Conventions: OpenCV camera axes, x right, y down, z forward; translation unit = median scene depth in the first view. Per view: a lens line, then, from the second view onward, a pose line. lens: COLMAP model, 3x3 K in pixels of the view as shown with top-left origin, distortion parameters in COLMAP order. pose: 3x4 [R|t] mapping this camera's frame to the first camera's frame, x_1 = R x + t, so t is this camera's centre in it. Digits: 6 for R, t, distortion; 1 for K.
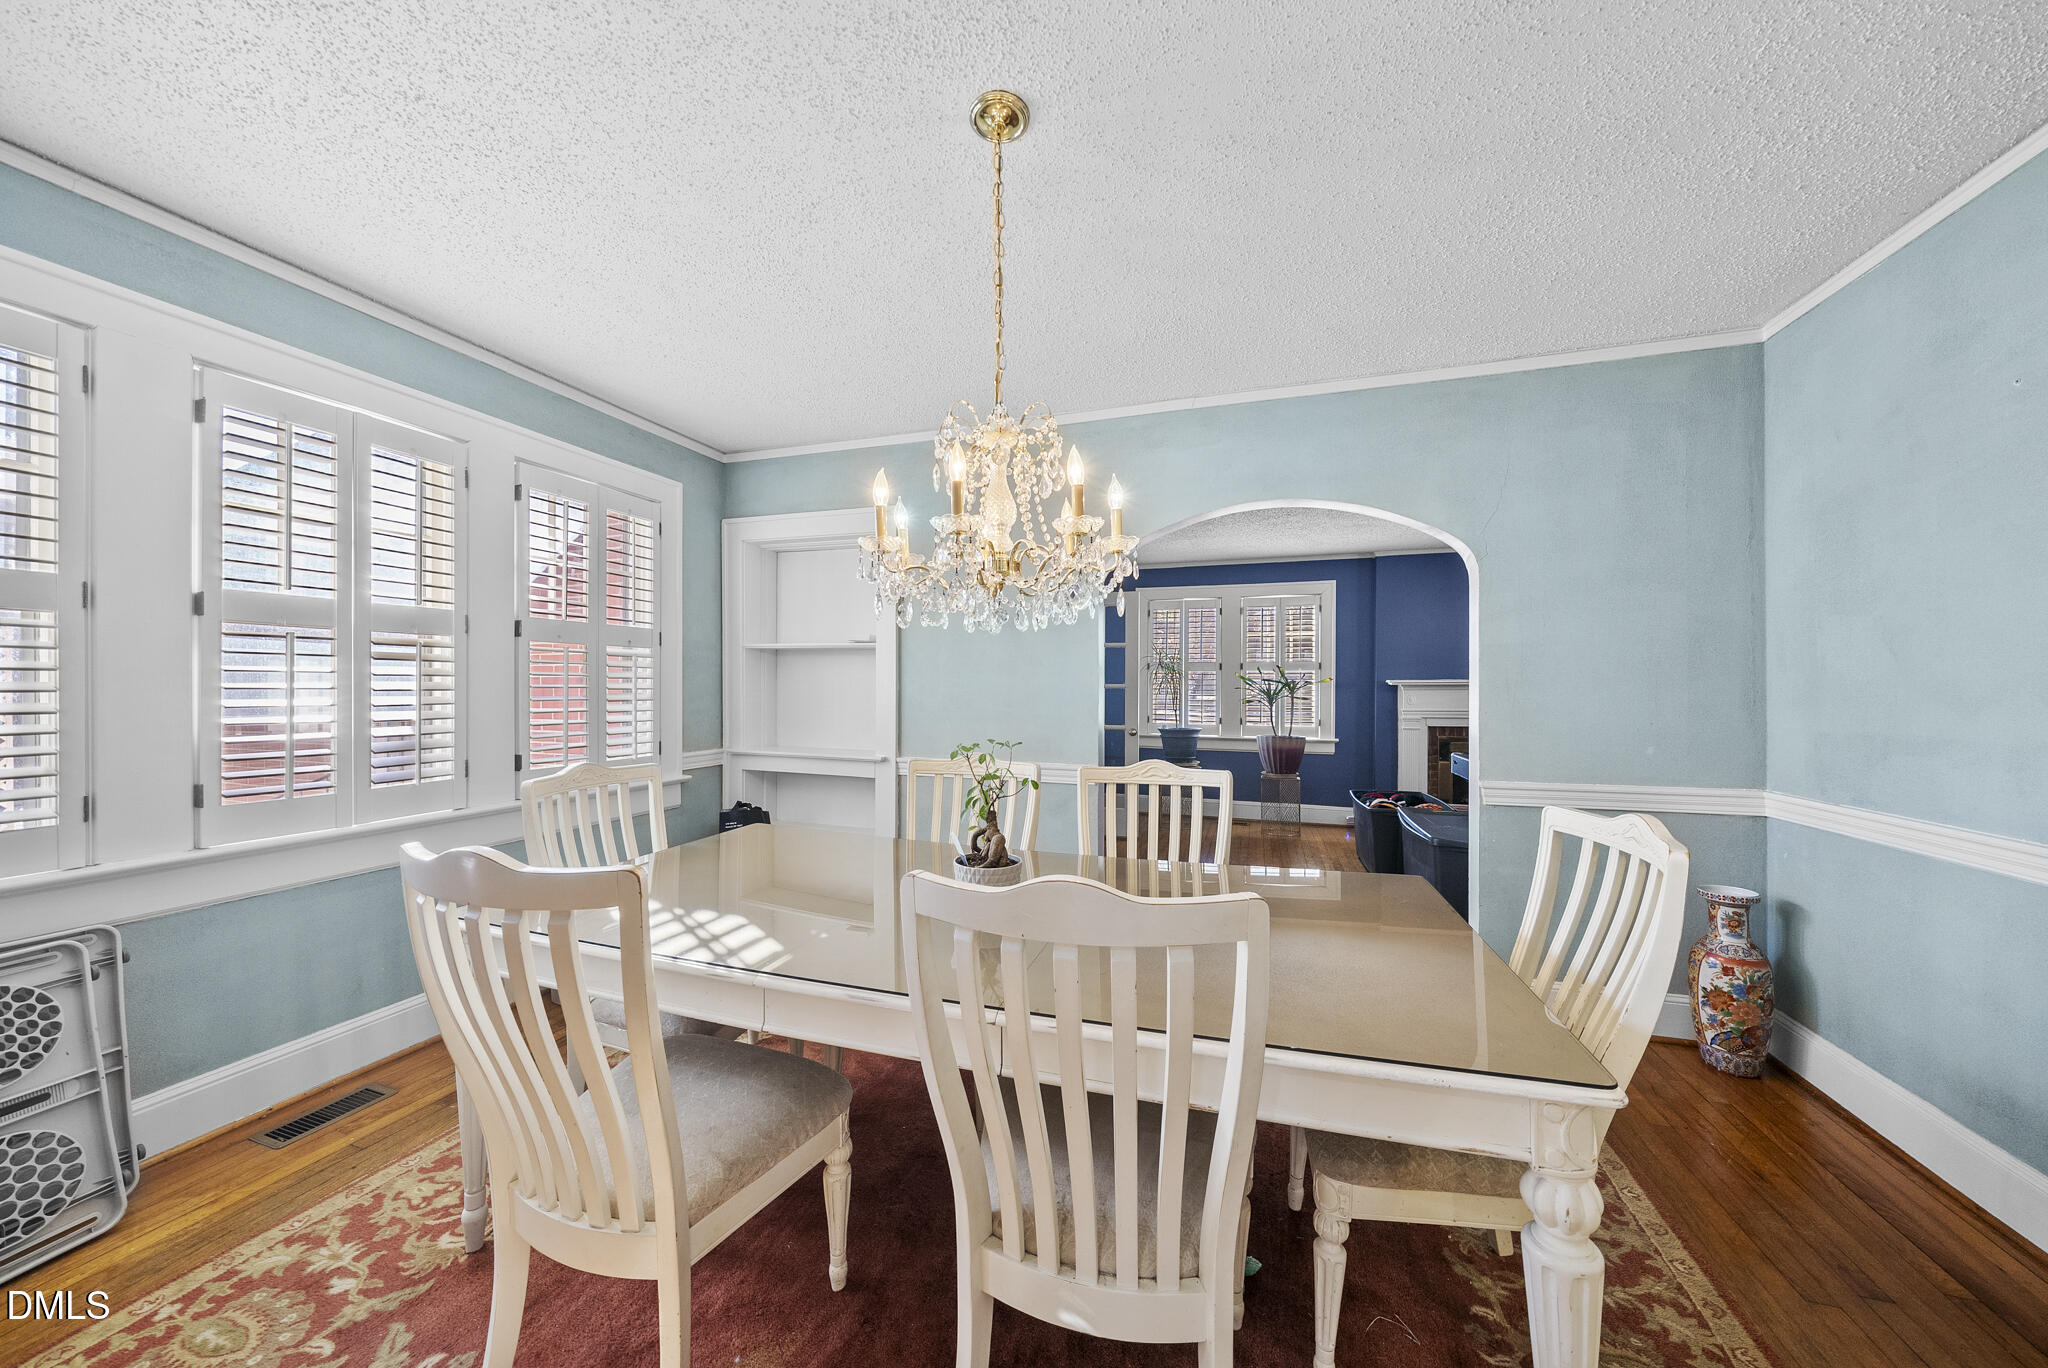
lens RADIAL K [[708.8, 0, 1021.5], [0, 708.8, 690.6], [0, 0, 1]] dist [-0.007754, -0.000238]
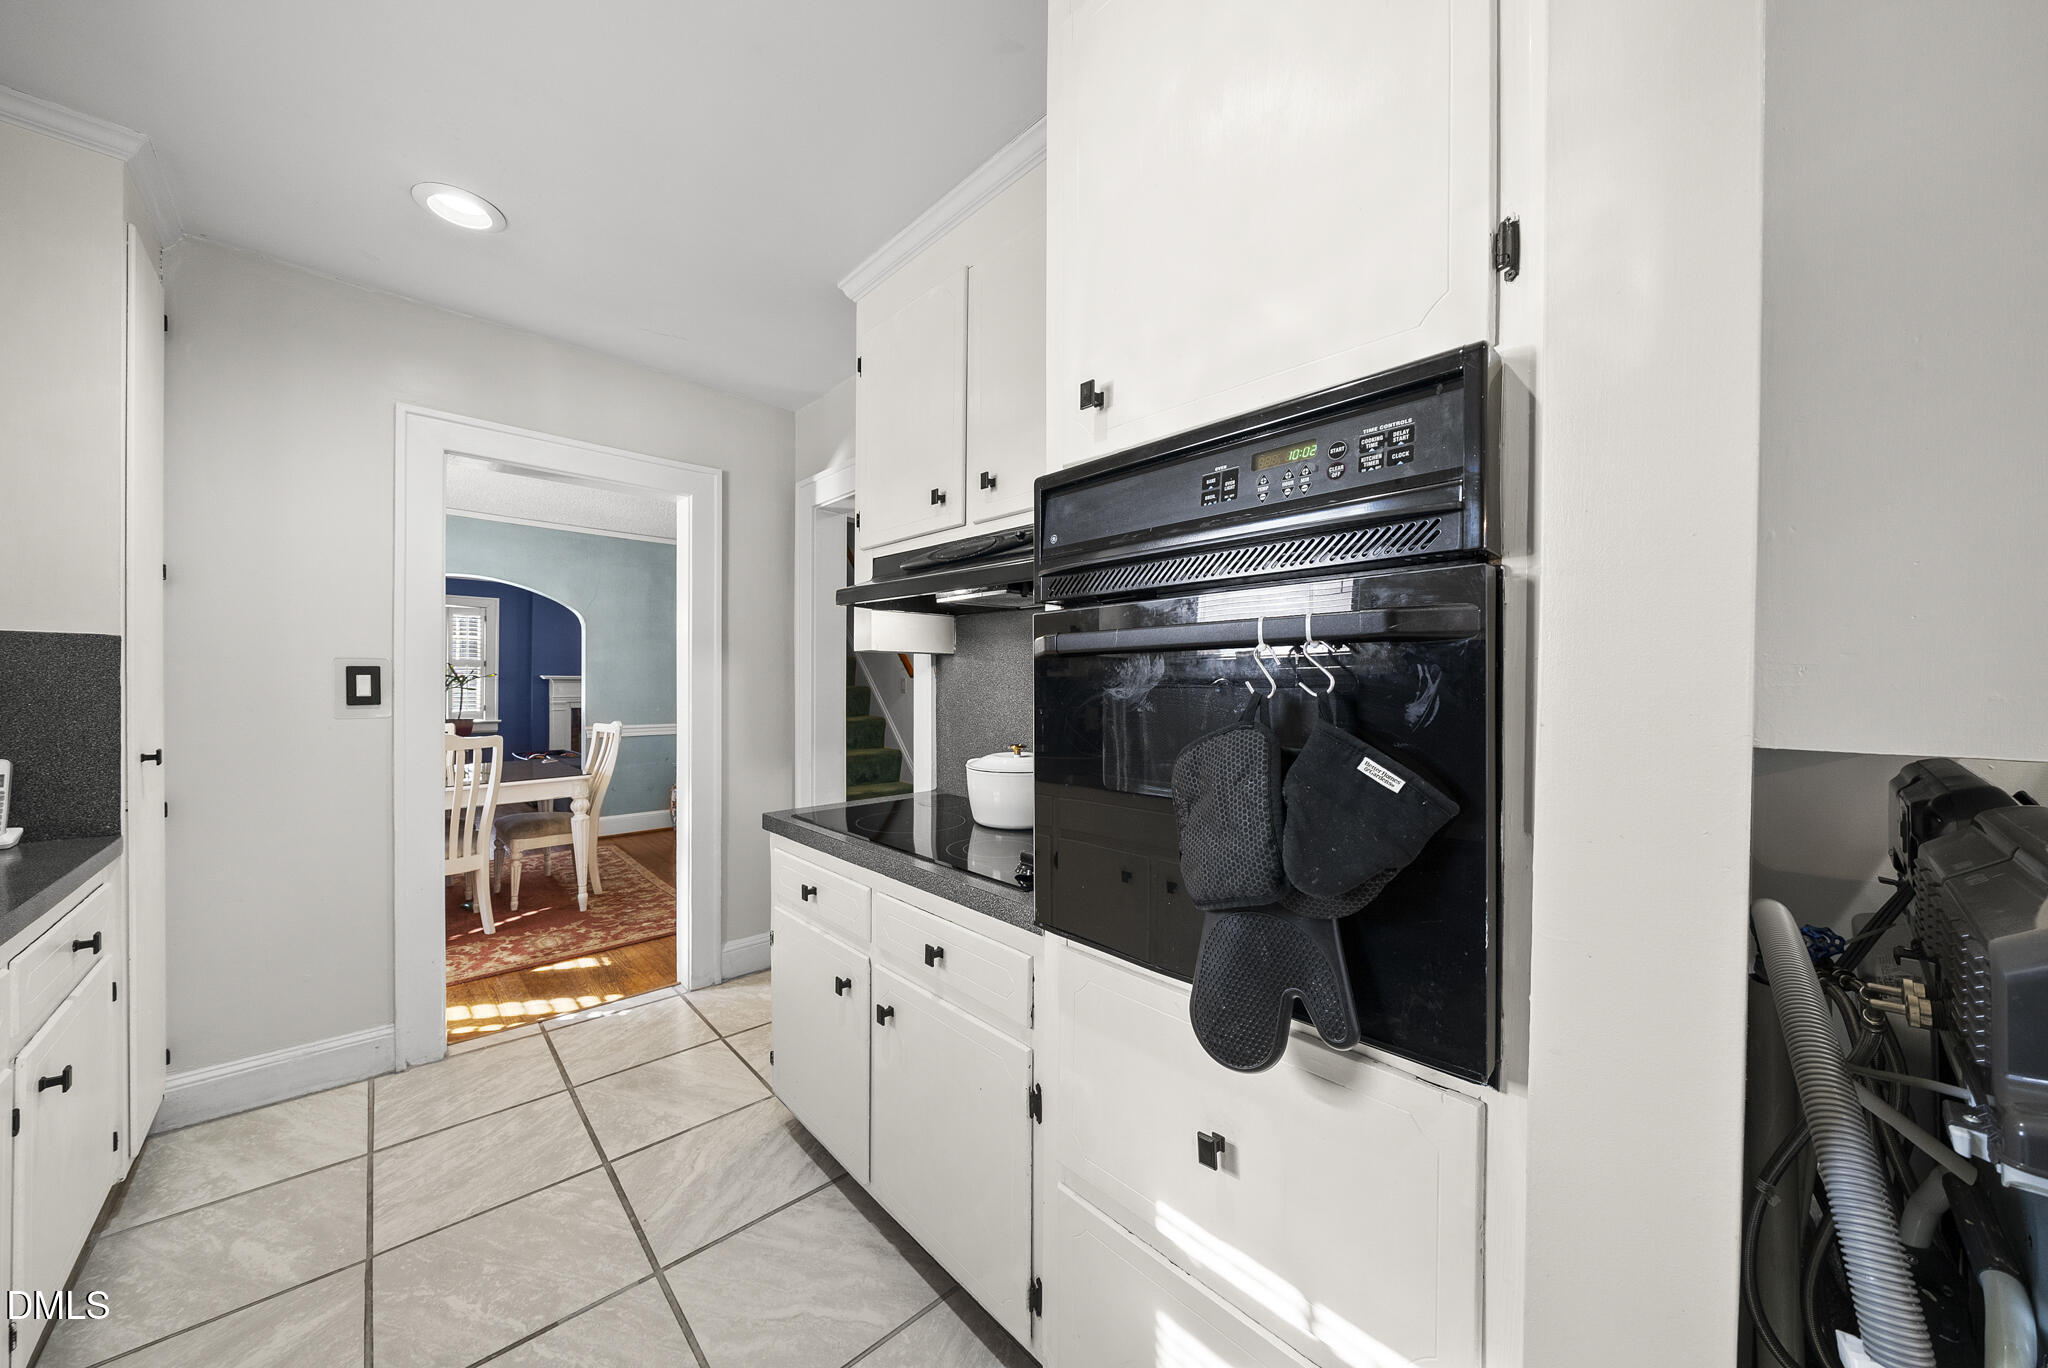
lens RADIAL K [[708.8, 0, 1021.5], [0, 708.8, 690.6], [0, 0, 1]] dist [-0.007754, -0.000238]
pose [[0.479087, -0.003886, 0.877759, -0.255179], [-0.008836, 0.999918, 0.009249, -0.007178], [-0.877723, -0.012187, 0.479013, -0.506616]]
